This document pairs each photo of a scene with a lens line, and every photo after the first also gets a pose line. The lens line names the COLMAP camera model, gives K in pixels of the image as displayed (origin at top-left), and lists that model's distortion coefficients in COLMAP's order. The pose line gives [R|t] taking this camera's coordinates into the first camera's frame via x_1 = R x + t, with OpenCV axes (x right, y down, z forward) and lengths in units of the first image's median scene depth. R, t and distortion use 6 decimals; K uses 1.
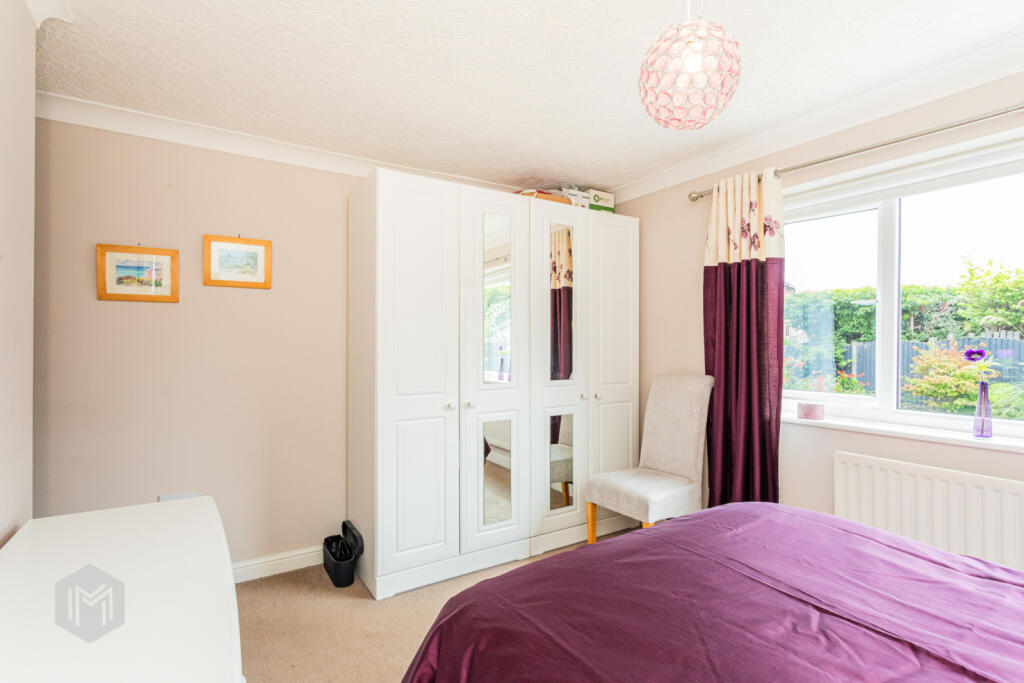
lens RADIAL K [[493.6, 0, 512.0], [0, 493.6, 341.5], [0, 0, 1]] dist [-0.002344, -0.000350]
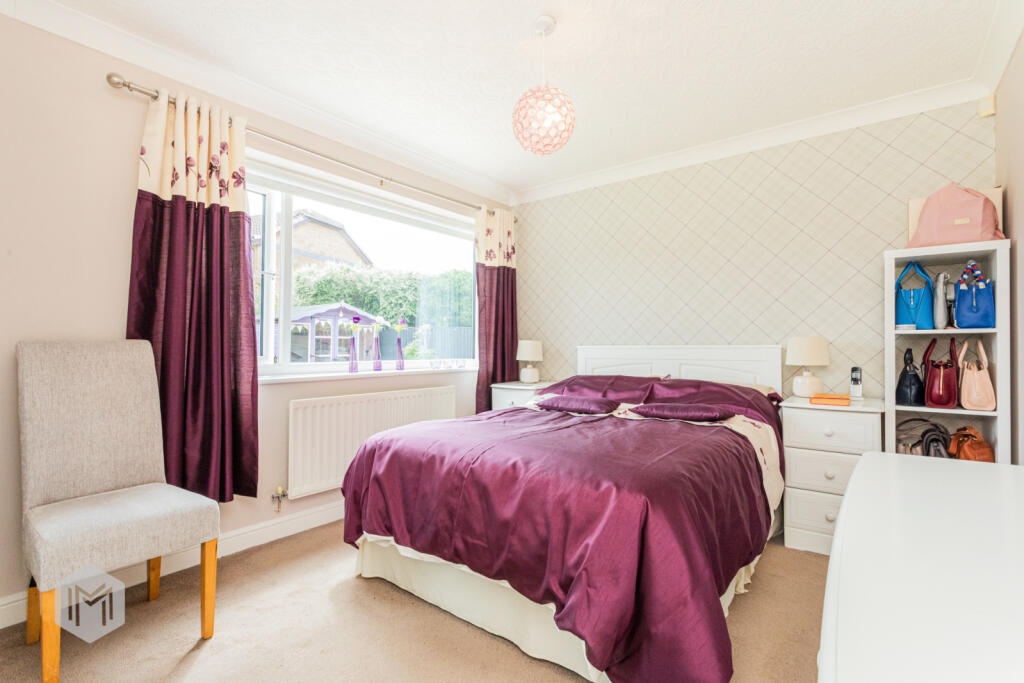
lens RADIAL K [[493.6, 0, 512.0], [0, 493.6, 341.5], [0, 0, 1]] dist [-0.002344, -0.000350]
pose [[-0.336222, 0.012092, 0.941705, -0.511897], [-0.005490, 0.999875, -0.014799, 0.084956], [-0.941767, -0.010146, -0.336114, 0.790735]]
